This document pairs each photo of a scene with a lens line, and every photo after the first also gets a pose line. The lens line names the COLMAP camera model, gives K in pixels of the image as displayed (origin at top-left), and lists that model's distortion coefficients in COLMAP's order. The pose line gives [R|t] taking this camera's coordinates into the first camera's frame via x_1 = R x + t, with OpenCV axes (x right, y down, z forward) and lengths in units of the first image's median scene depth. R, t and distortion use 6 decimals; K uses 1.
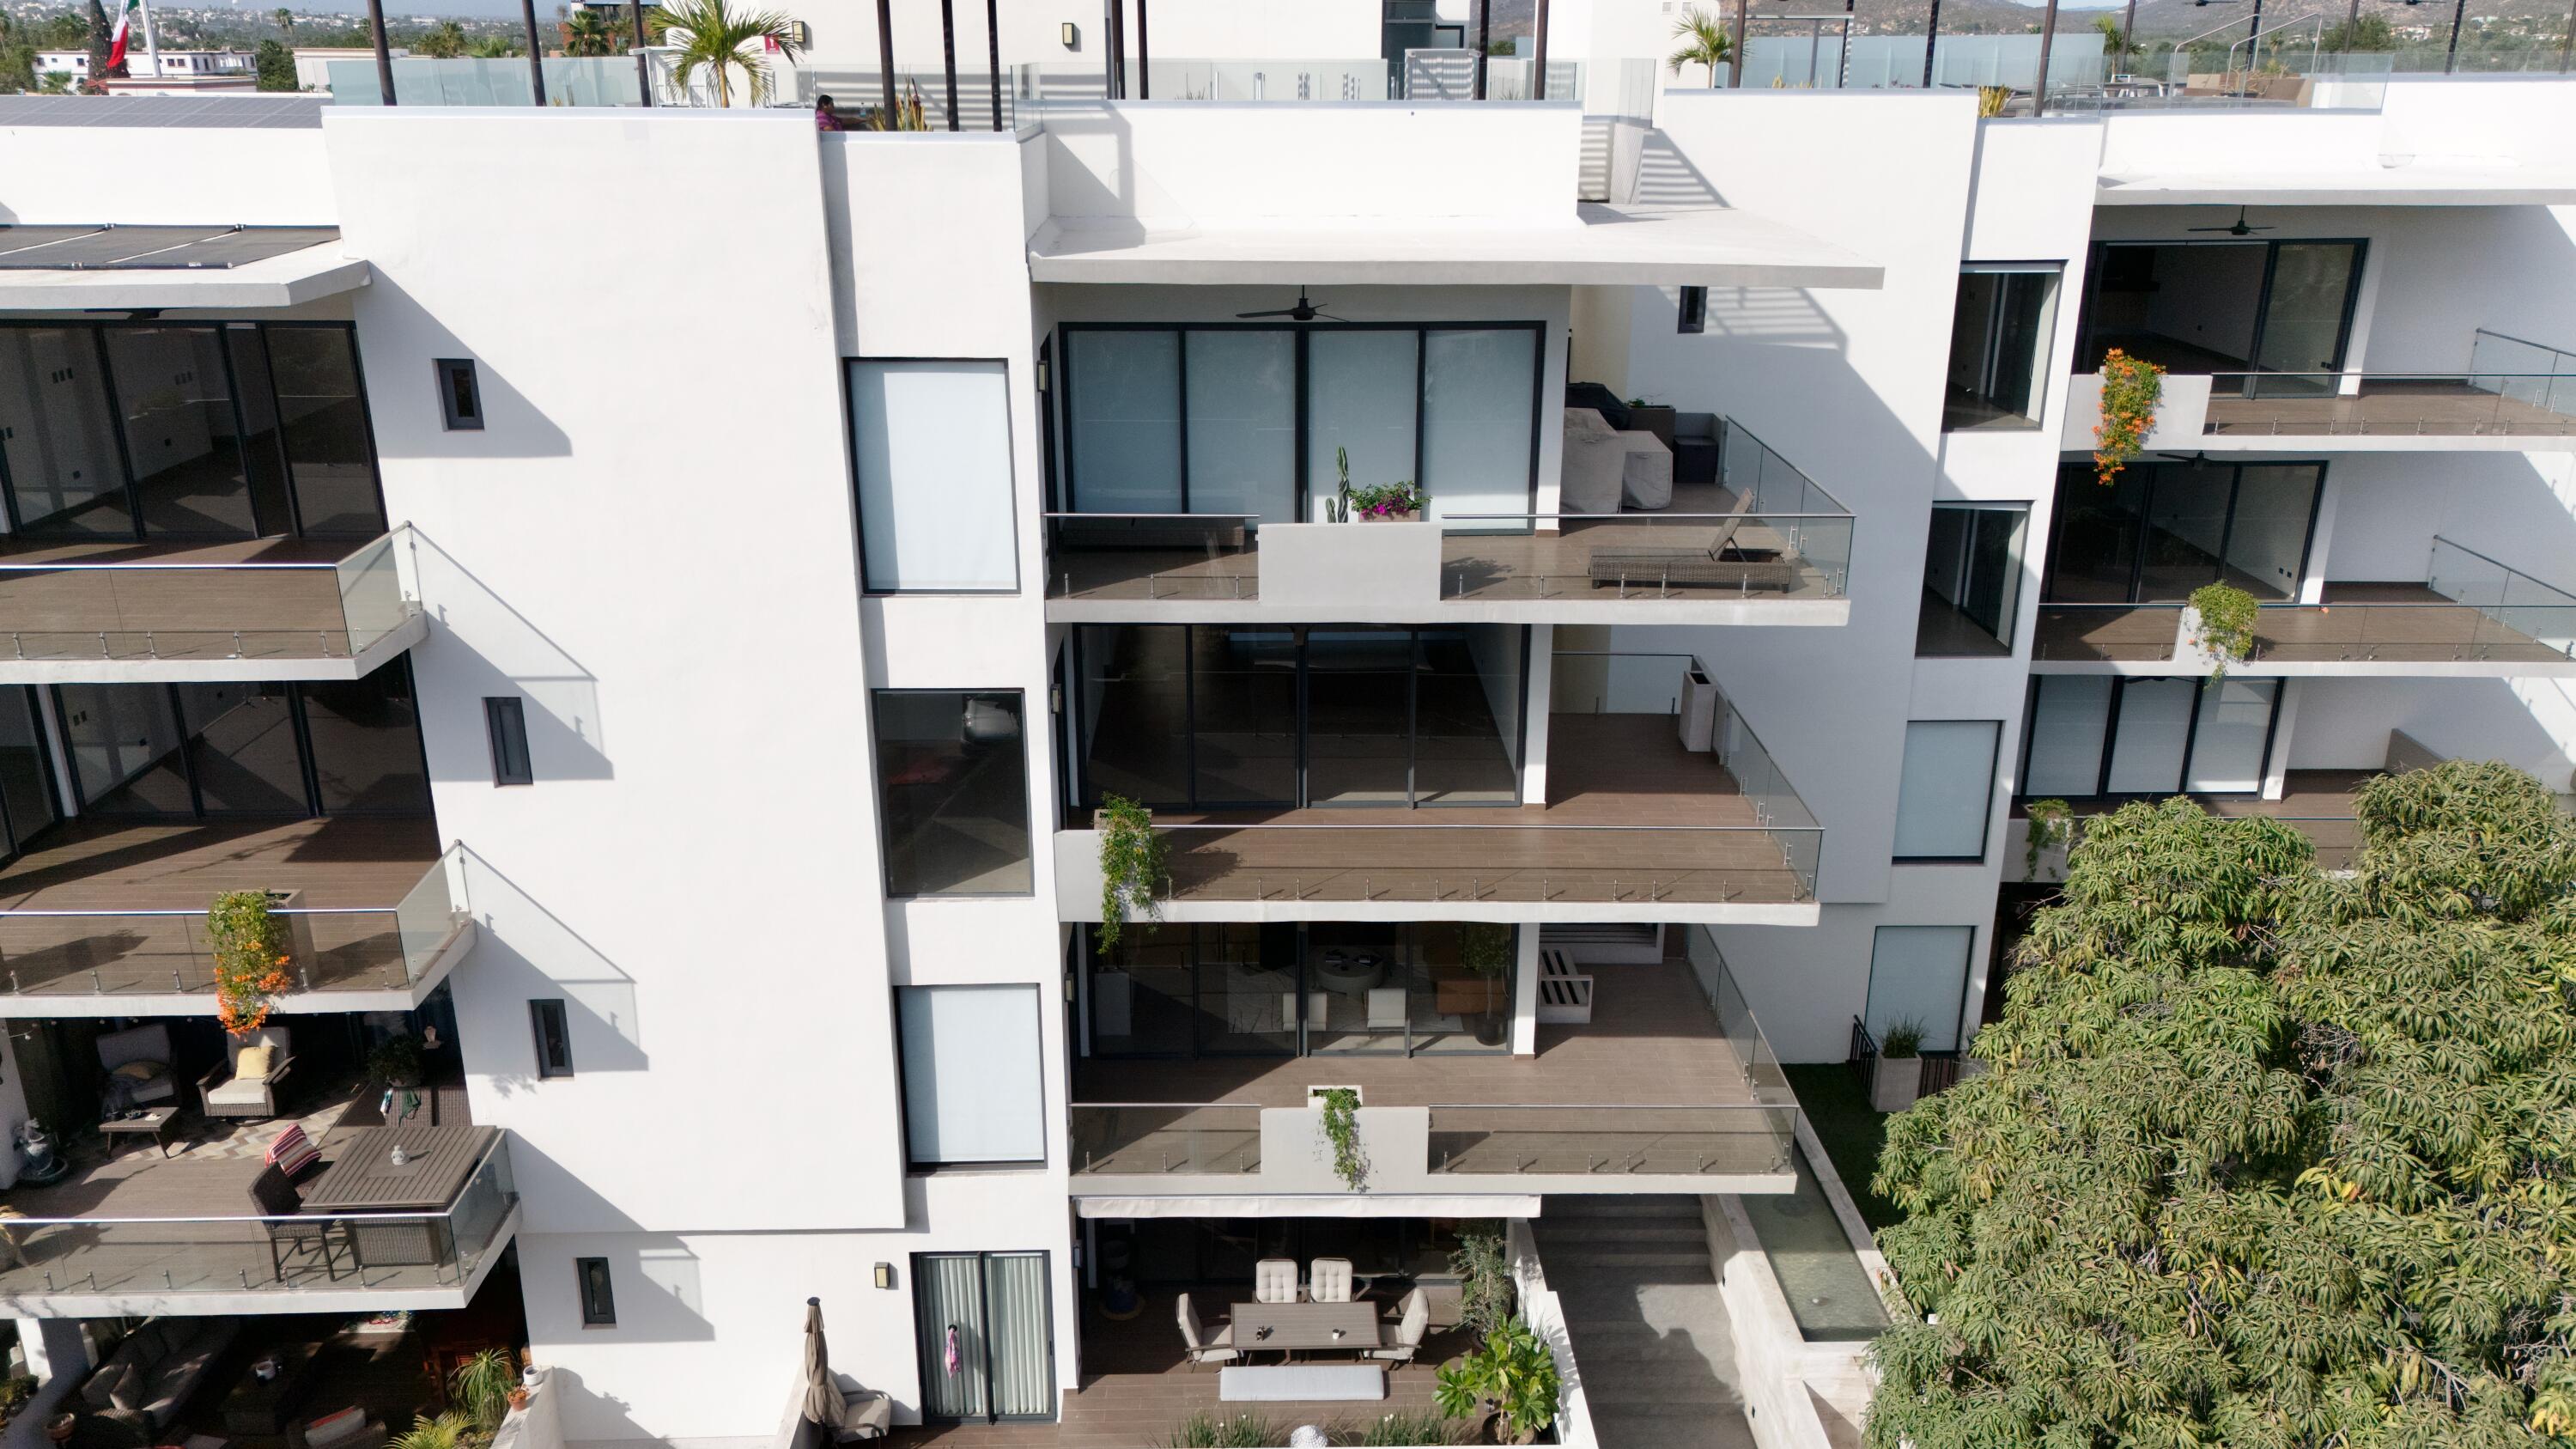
lens RADIAL K [[1886.6, 0, 1266.1], [0, 1886.6, 708.9], [0, 0, 1]] dist [0.064907, -0.051815]
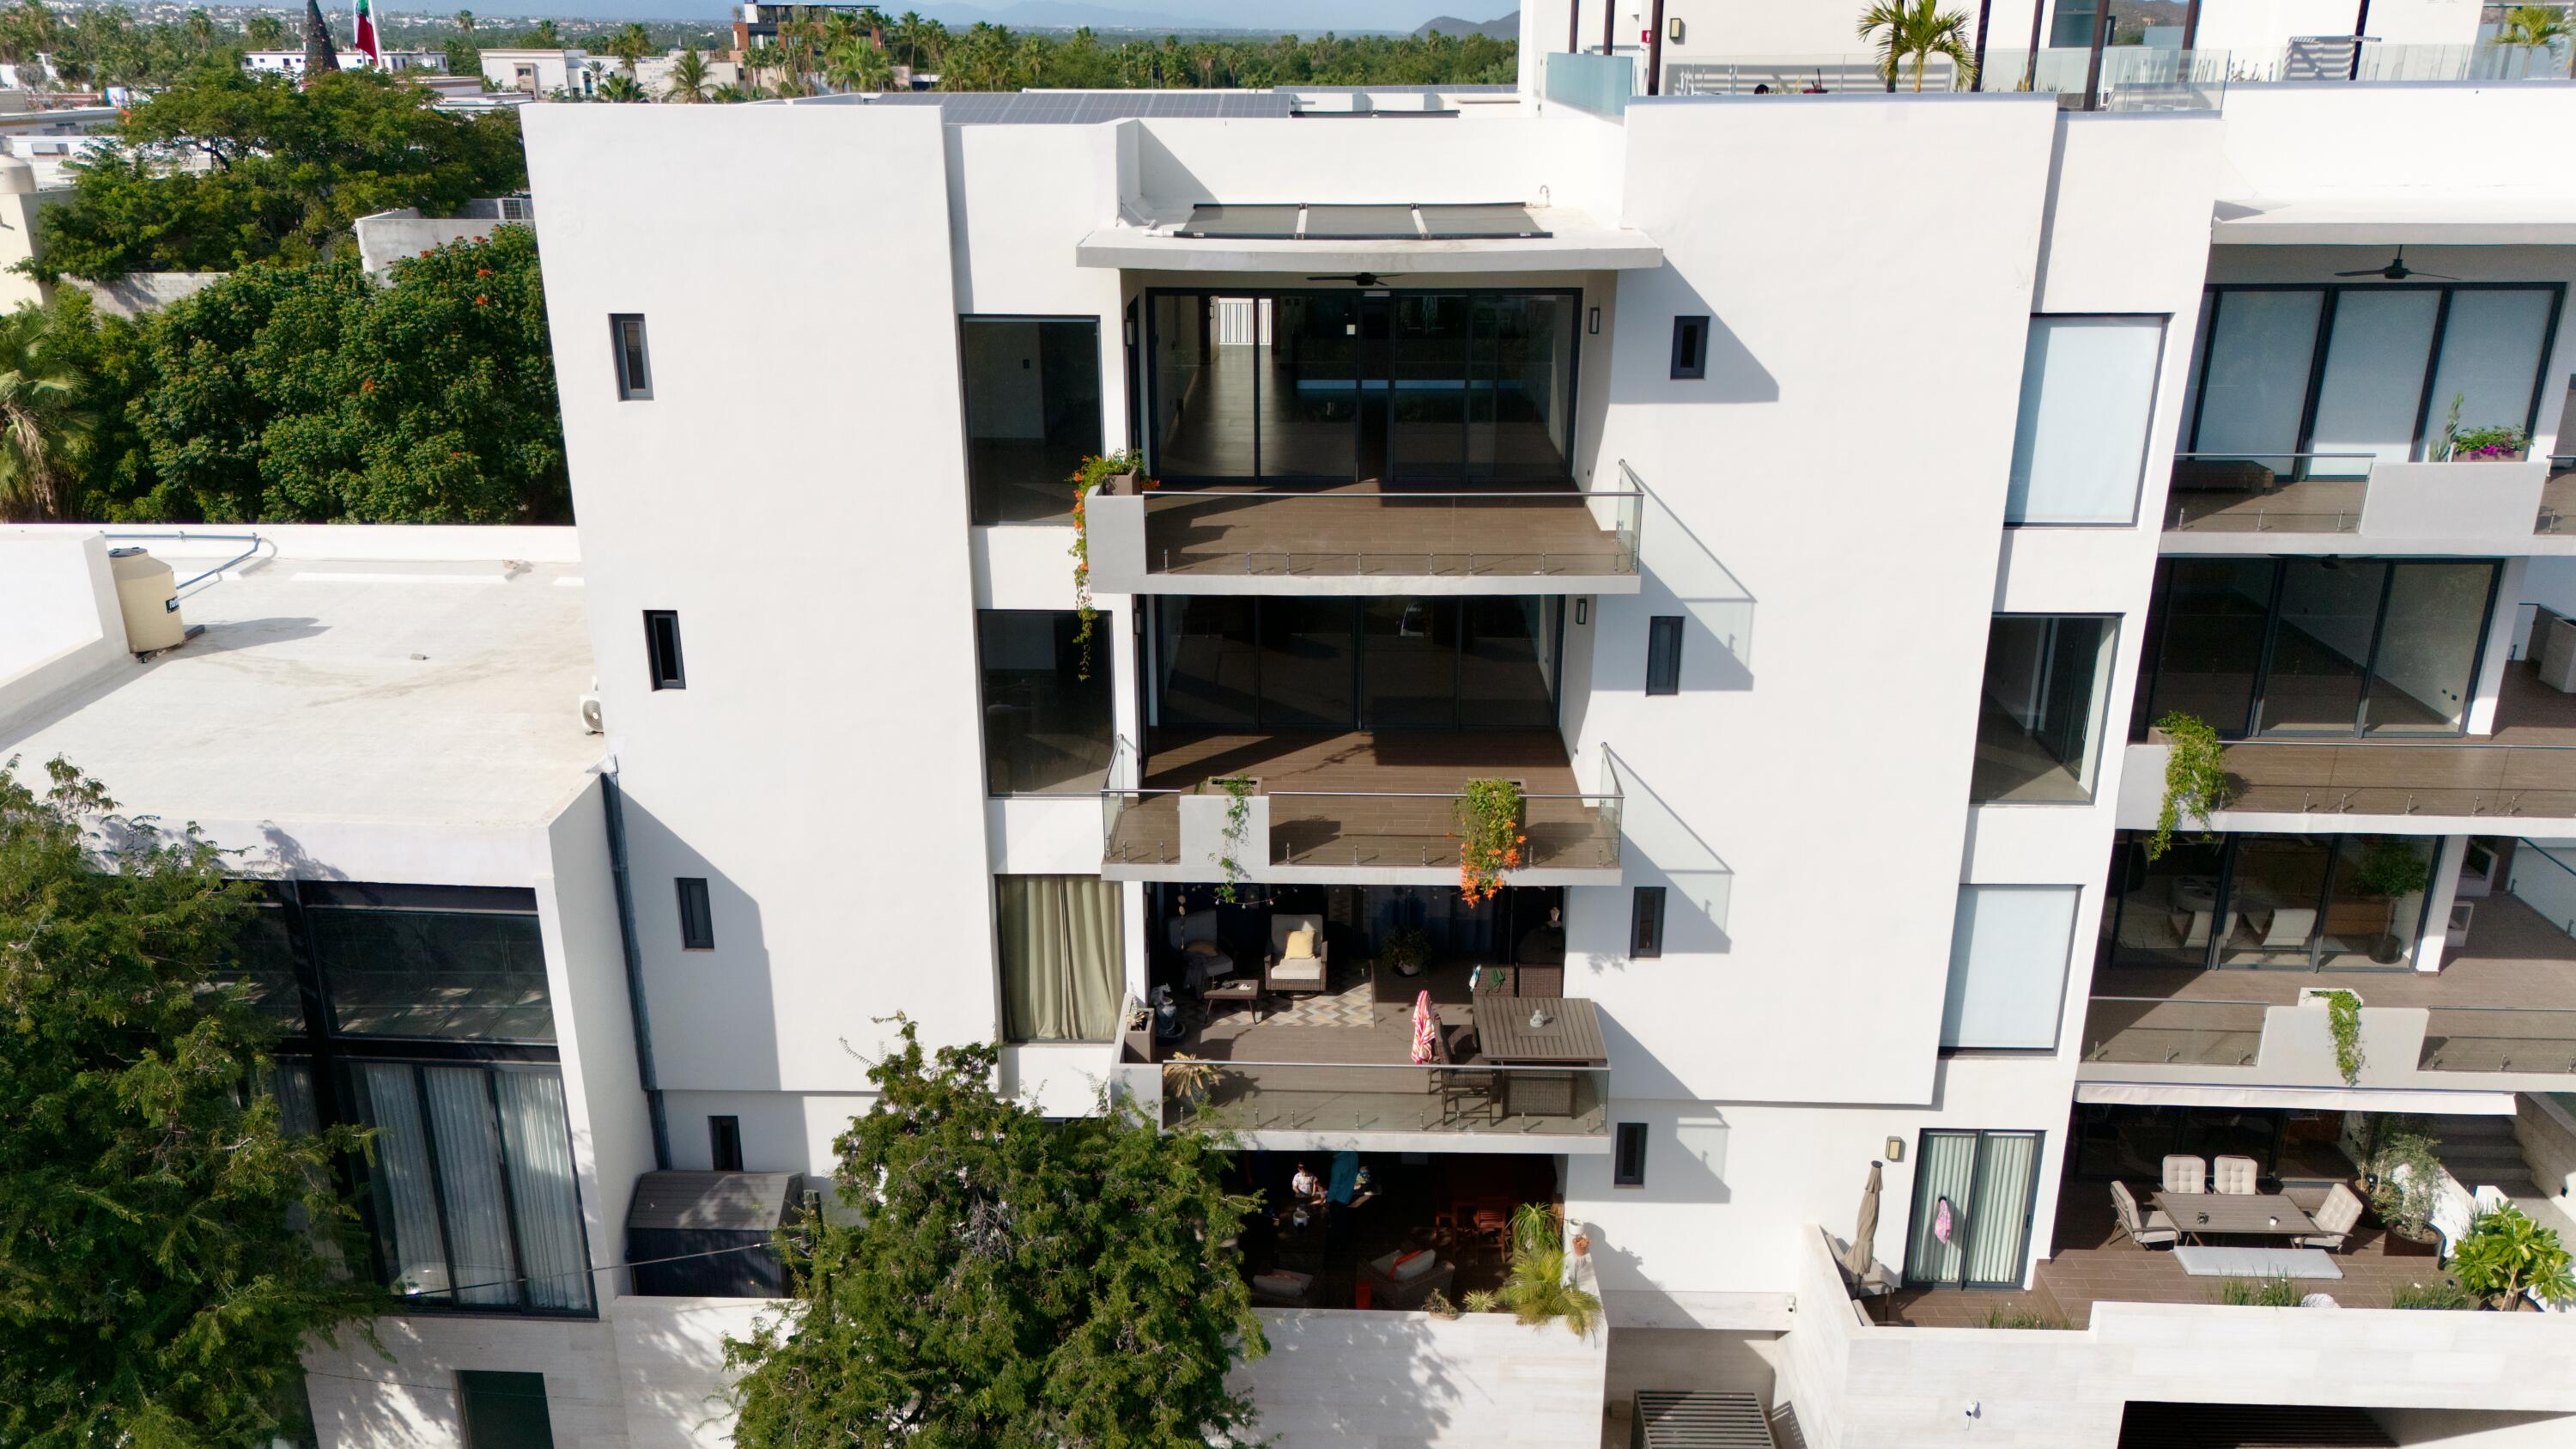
lens RADIAL K [[1886.6, 0, 1277.1], [0, 1886.6, 707.4], [0, 0, 1]] dist [0.064907, -0.051815]
pose [[0.999167, 0.012992, -0.038695, -0.532980], [-0.013002, 0.999915, -0.000003, 0.046610], [0.038692, 0.000507, 0.999251, -0.125680]]
